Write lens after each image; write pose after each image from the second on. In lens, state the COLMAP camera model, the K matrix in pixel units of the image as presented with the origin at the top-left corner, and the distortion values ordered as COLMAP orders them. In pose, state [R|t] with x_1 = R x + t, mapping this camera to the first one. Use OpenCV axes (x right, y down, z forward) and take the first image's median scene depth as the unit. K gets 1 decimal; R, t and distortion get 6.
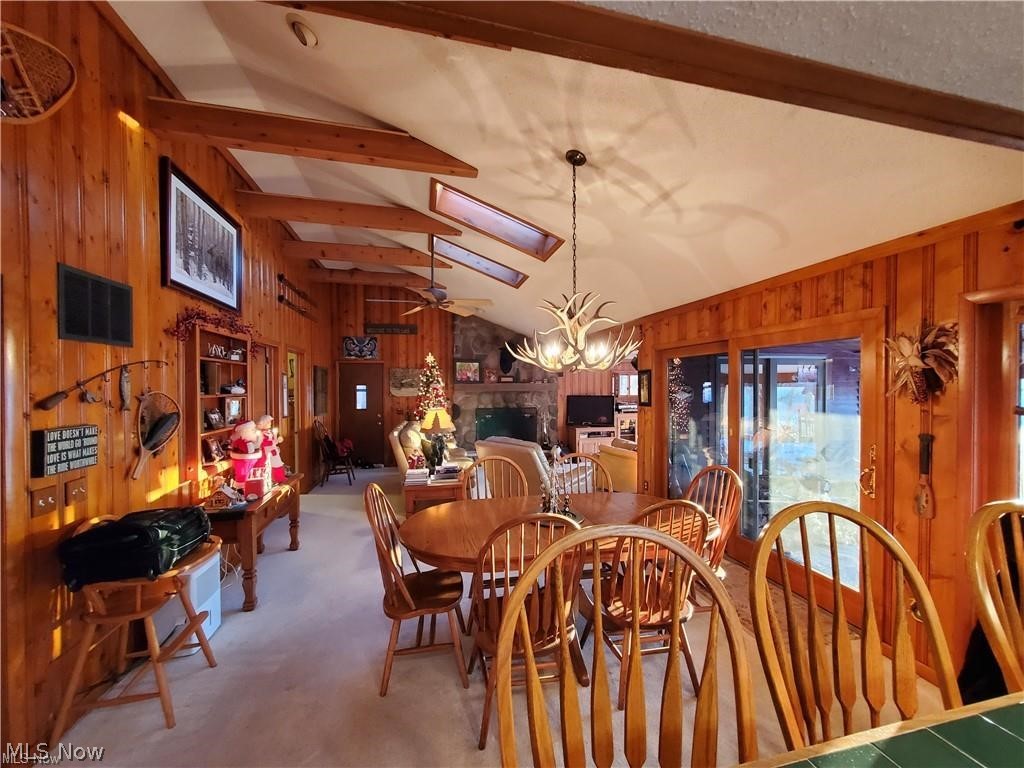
lens RADIAL K [[405.2, 0, 519.4], [0, 405.2, 388.0], [0, 0, 1]] dist [0.000655, -0.000301]
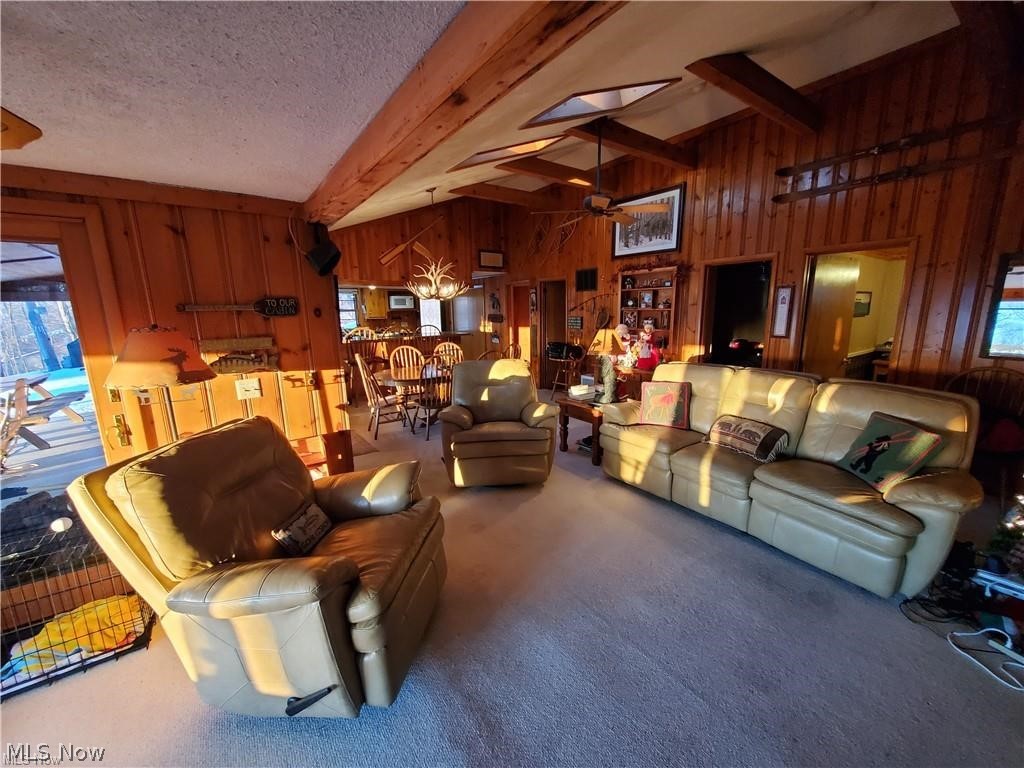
lens RADIAL K [[405.2, 0, 521.1], [0, 405.2, 389.8], [0, 0, 1]] dist [0.000655, -0.000301]
pose [[-0.923960, 0.087696, -0.372300, 0.177554], [0.010988, 0.979045, 0.203345, -0.001142], [0.382331, 0.183792, -0.905562, 0.993309]]
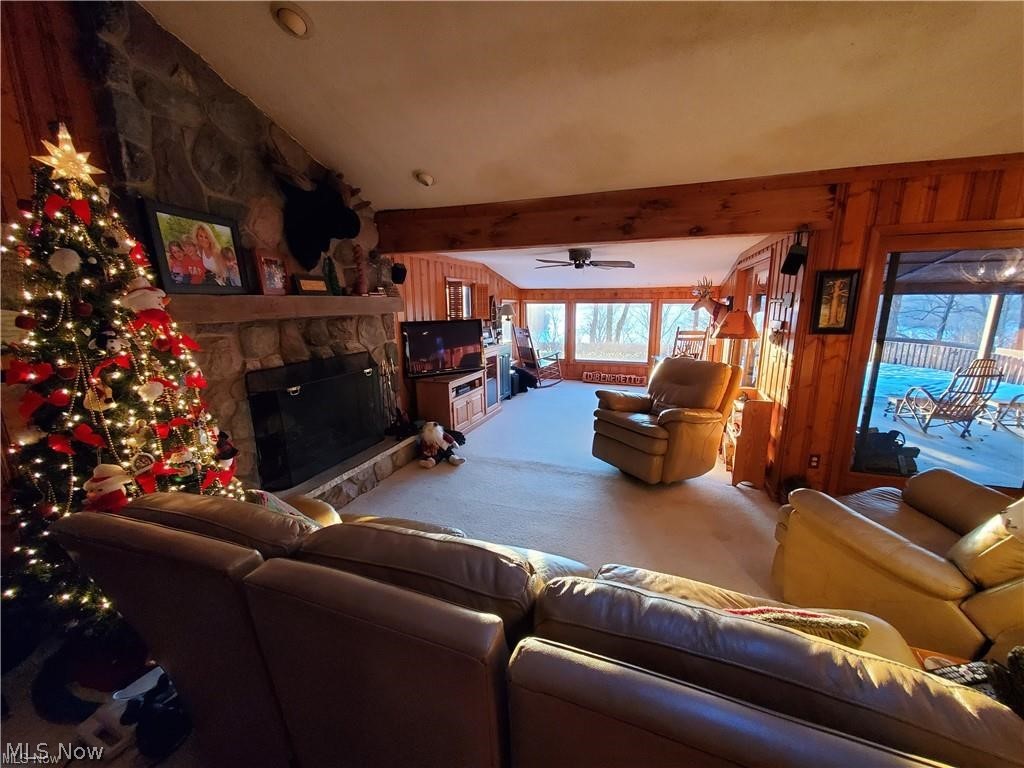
lens RADIAL K [[405.2, 0, 520.2], [0, 405.2, 388.8], [0, 0, 1]] dist [0.000655, -0.000301]
pose [[0.543445, -0.174365, 0.821136, -0.262740], [0.011442, 0.979637, 0.200450, -0.000410], [-0.839367, -0.099538, 0.534374, 0.647838]]
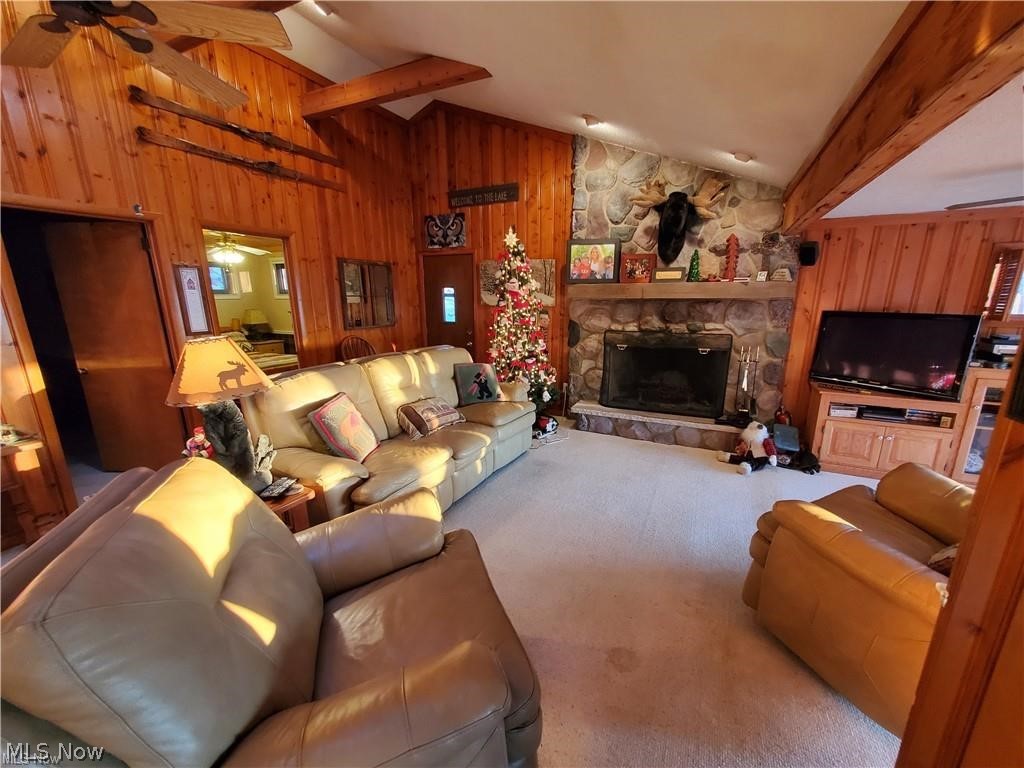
lens RADIAL K [[405.2, 0, 517.5], [0, 405.2, 387.8], [0, 0, 1]] dist [0.000655, -0.000301]
pose [[0.775044, 0.147961, -0.614340, 0.157211], [-0.006840, 0.974108, 0.225981, 0.002779], [0.631870, -0.170943, 0.755989, 0.498653]]
